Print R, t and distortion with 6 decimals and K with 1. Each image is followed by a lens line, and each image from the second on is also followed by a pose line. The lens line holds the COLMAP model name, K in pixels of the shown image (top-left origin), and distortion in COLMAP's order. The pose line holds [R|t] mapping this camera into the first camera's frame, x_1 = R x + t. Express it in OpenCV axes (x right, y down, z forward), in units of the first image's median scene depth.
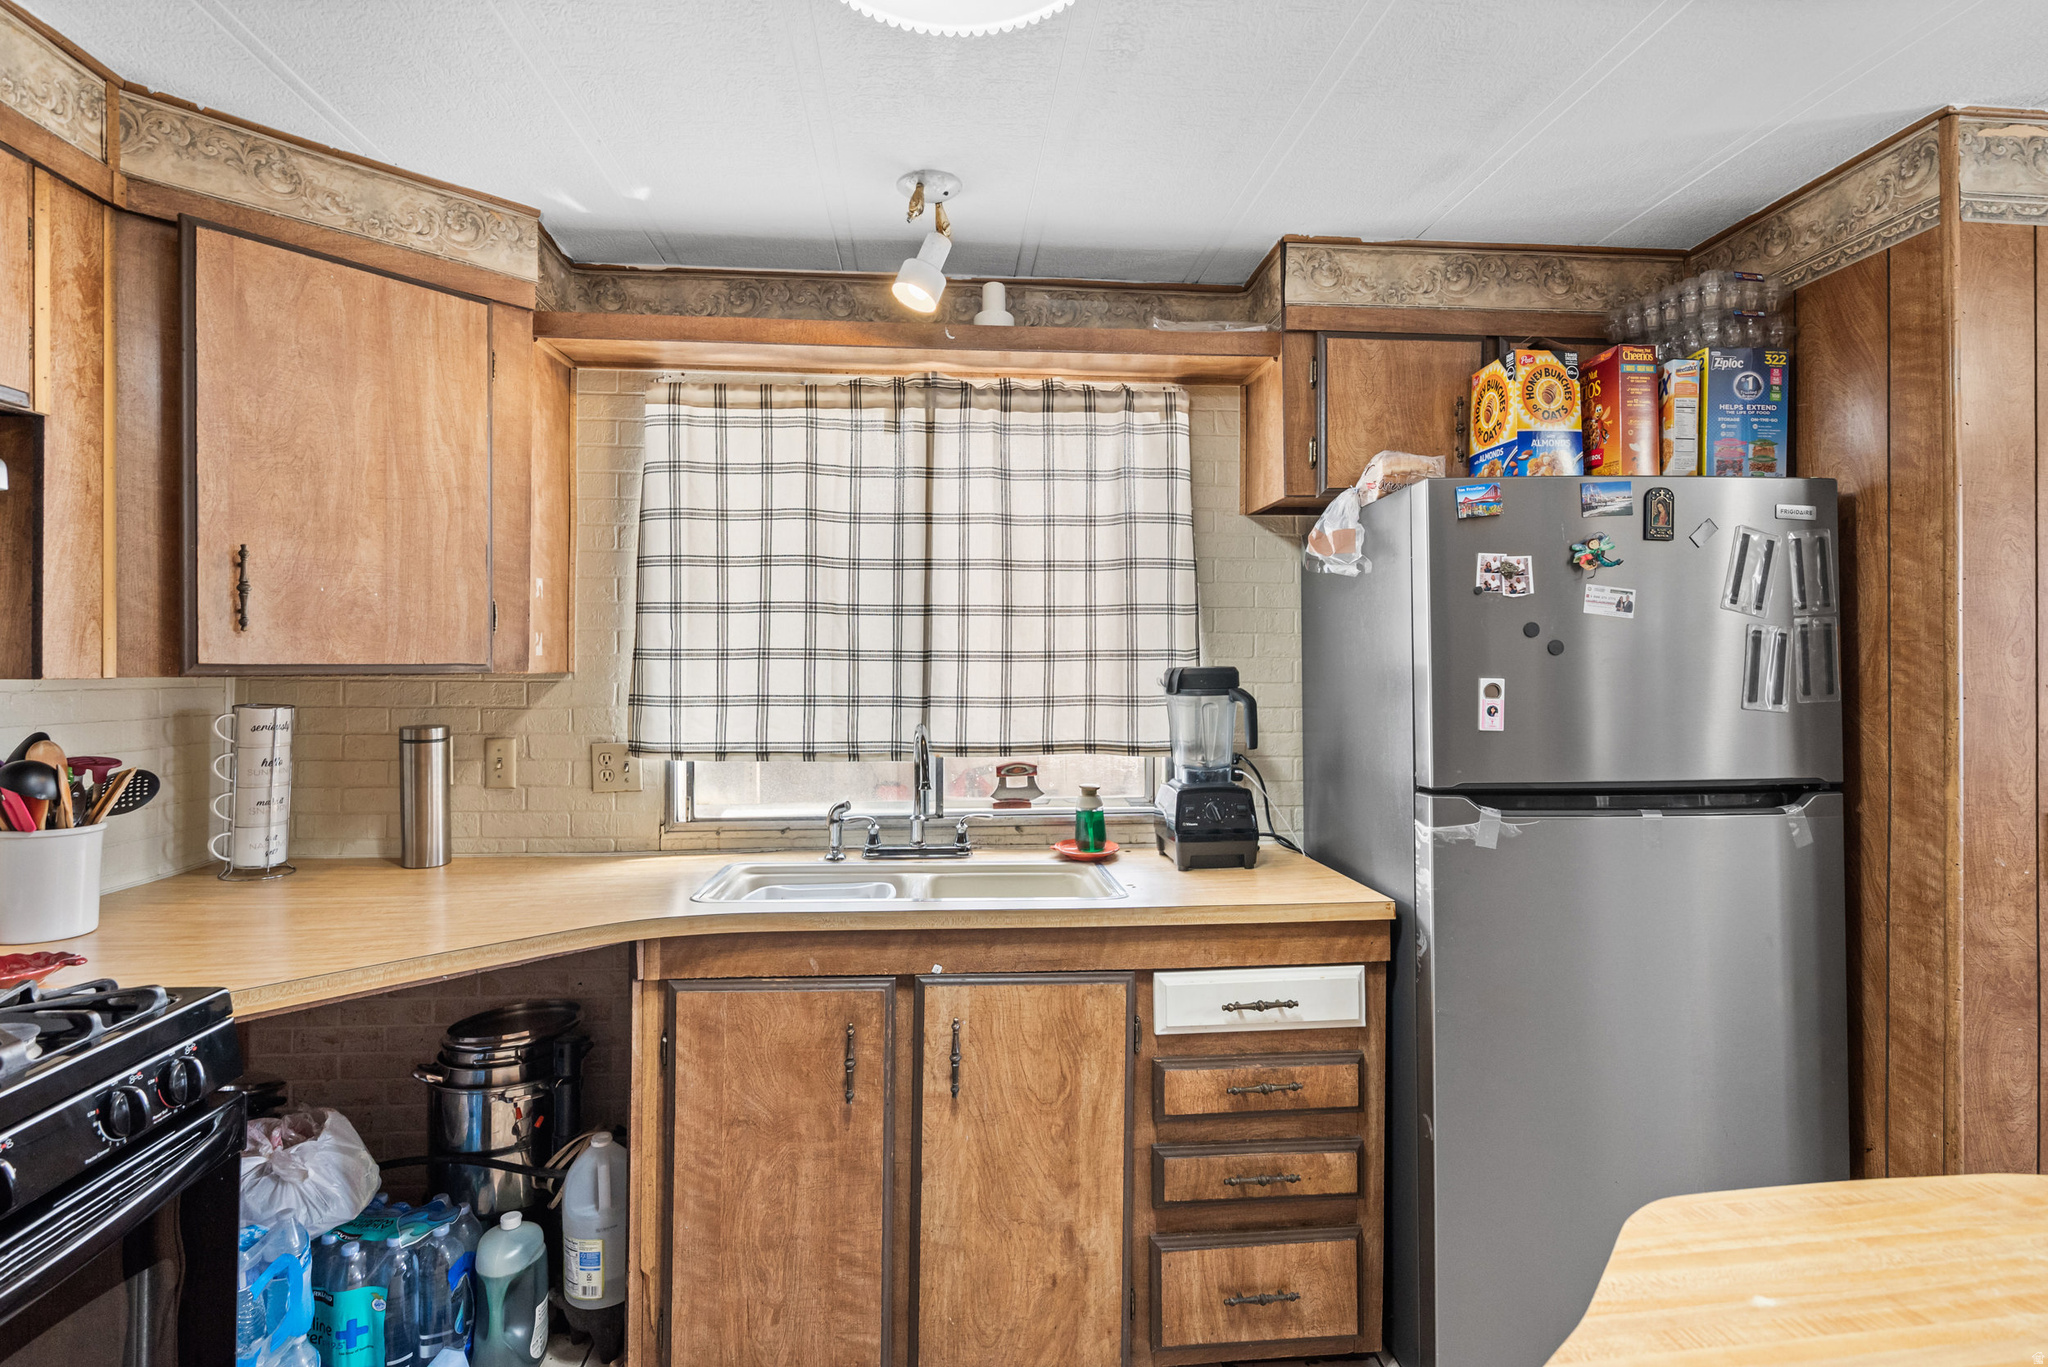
lens RADIAL K [[1055.0, 0, 1023.2], [0, 1055.0, 667.9], [0, 0, 1]] dist [-0.001602, 0.000021]
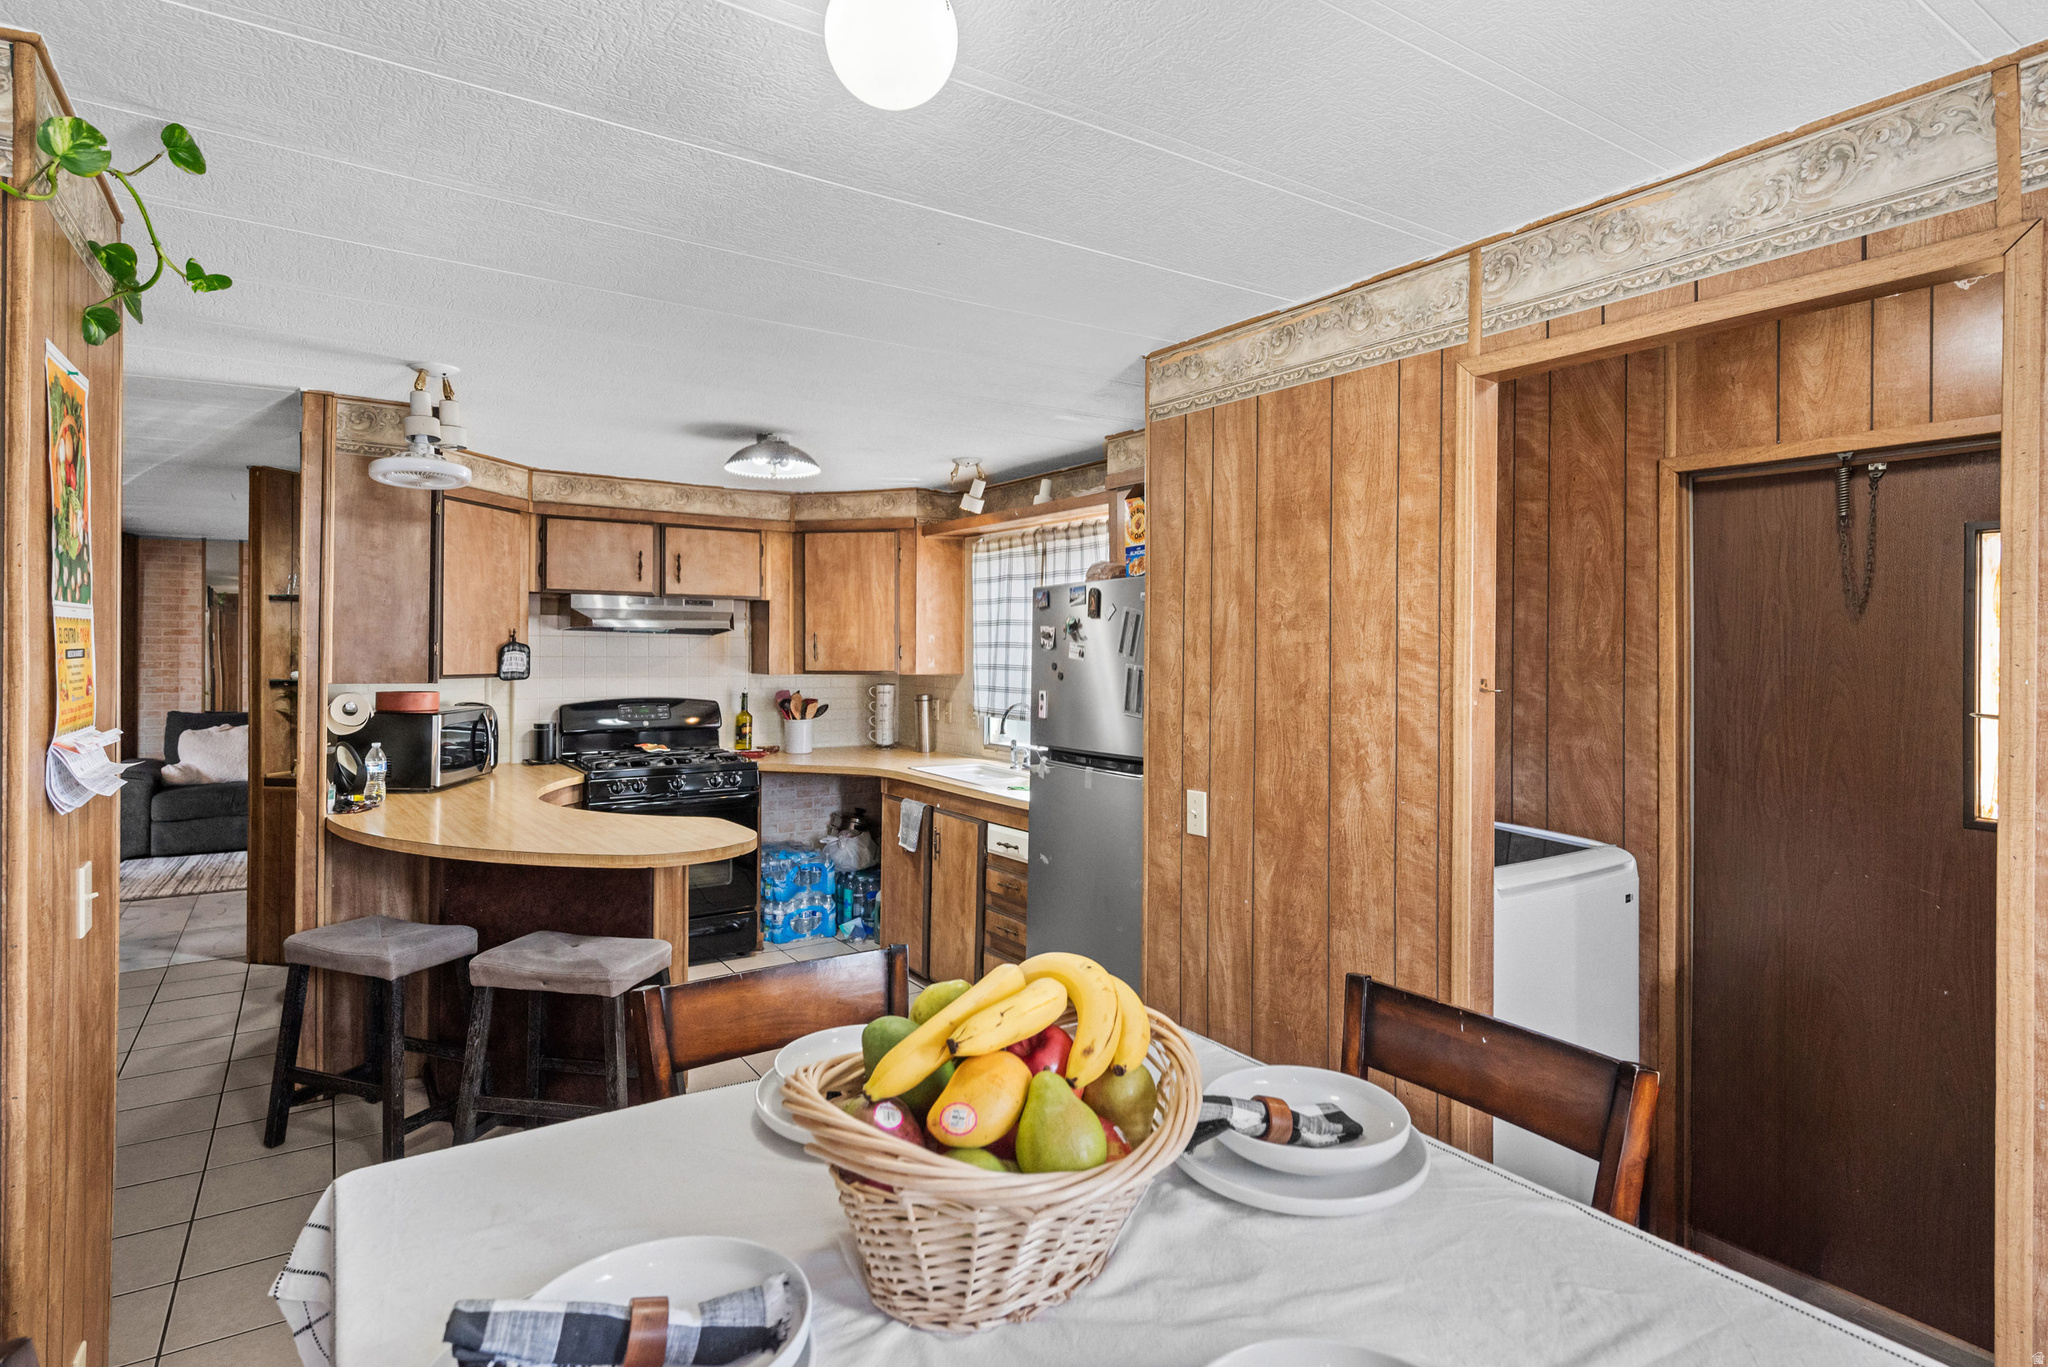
lens RADIAL K [[1055.0, 0, 1024.1], [0, 1055.0, 646.7], [0, 0, 1]] dist [-0.001602, 0.000021]
pose [[0.484133, 0.000788, -0.874994, 2.046519], [-0.002755, 0.999996, -0.000623, -0.066872], [0.874990, 0.002713, 0.484134, 0.029212]]
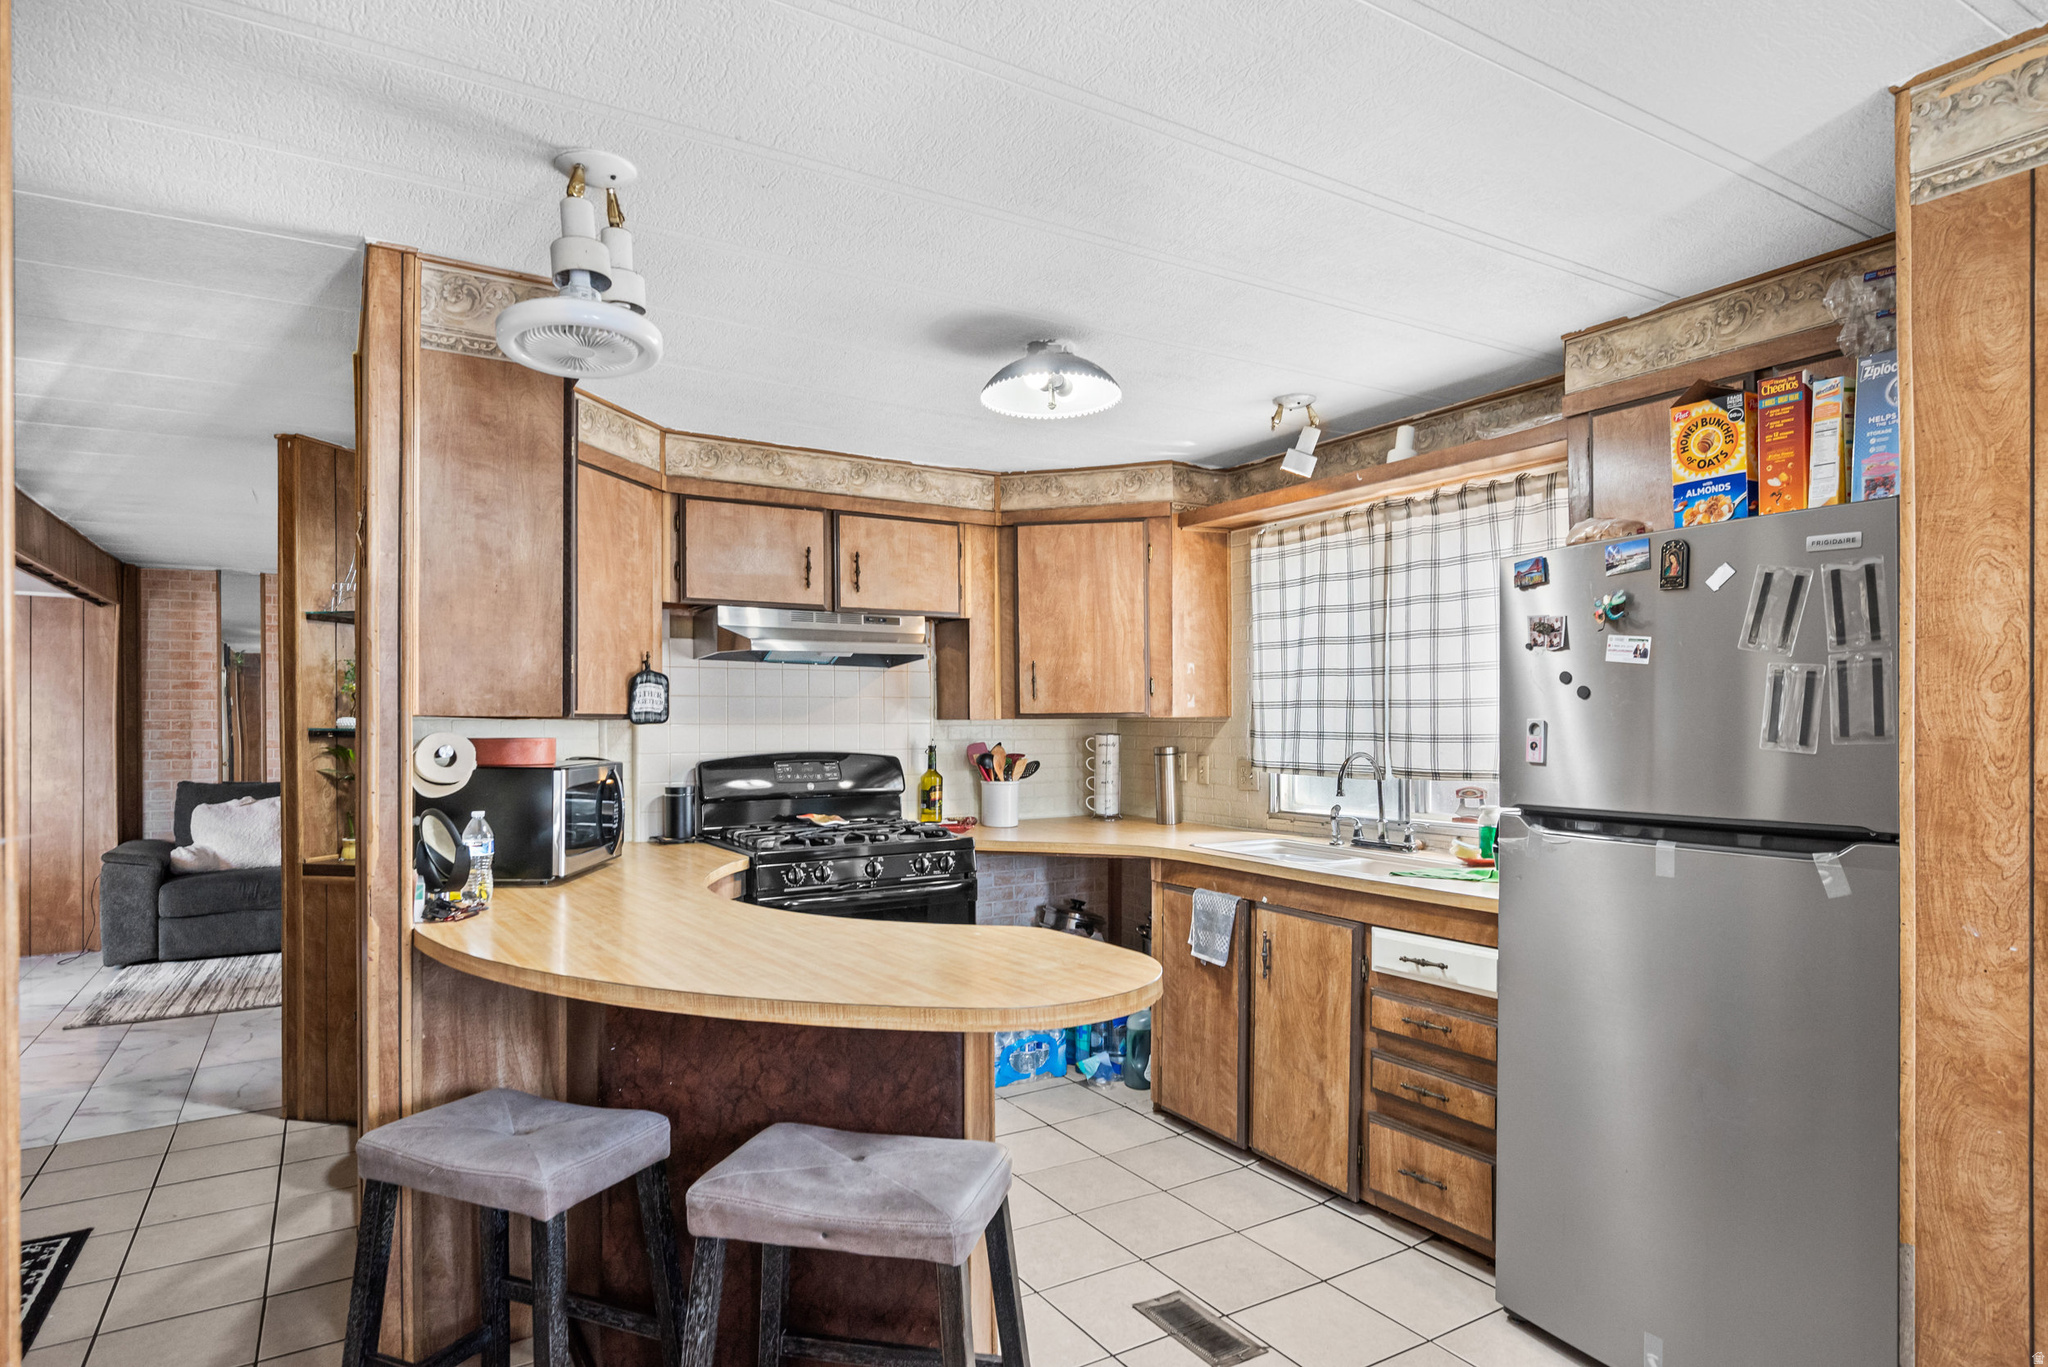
lens RADIAL K [[1126.4, 0, 1037.3], [0, 1126.4, 721.1], [0, 0, 1]] dist [-0.001896, -0.000076]
pose [[0.454561, 0.000031, -0.890716, 1.283524], [0.006803, 0.999971, 0.003507, 0.003865], [0.890690, -0.007654, 0.454547, -0.089939]]
